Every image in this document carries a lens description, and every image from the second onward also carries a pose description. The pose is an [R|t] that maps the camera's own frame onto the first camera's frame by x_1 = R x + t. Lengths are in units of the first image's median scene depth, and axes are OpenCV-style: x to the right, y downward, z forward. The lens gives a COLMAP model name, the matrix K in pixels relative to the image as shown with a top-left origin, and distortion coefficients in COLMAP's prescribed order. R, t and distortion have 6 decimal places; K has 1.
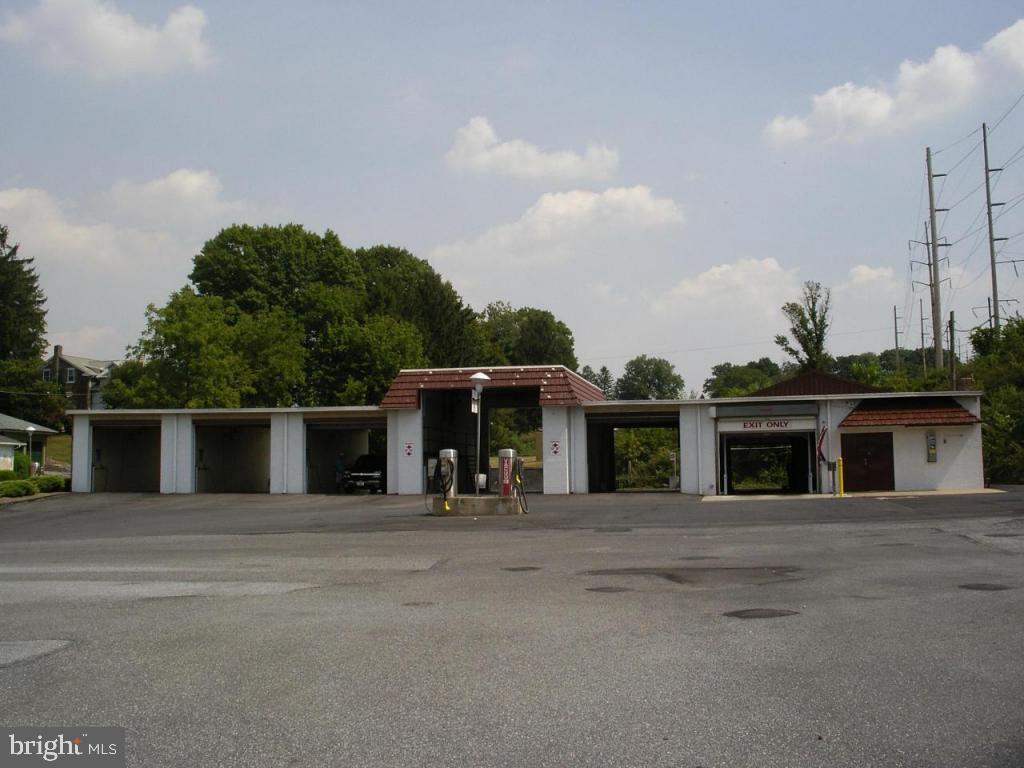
lens RADIAL K [[1080.7, 0, 443.8], [0, 1080.7, 337.6], [0, 0, 1]] dist [-0.150793, 0.000000]
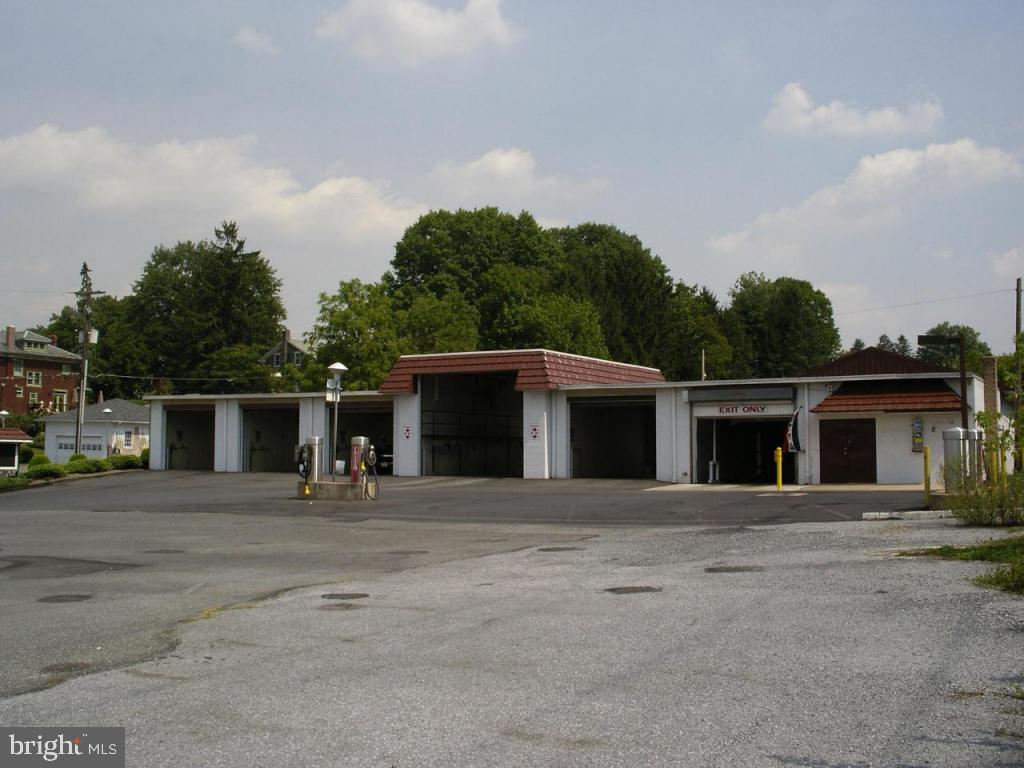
lens RADIAL K [[1080.7, 0, 491.6], [0, 1080.7, 340.1], [0, 0, 1]] dist [-0.150793, 0.000000]
pose [[0.957953, -0.020662, -0.286179, 0.172704], [0.028678, 0.999304, 0.023845, -0.003796], [0.285487, -0.031050, 0.957879, 0.016830]]
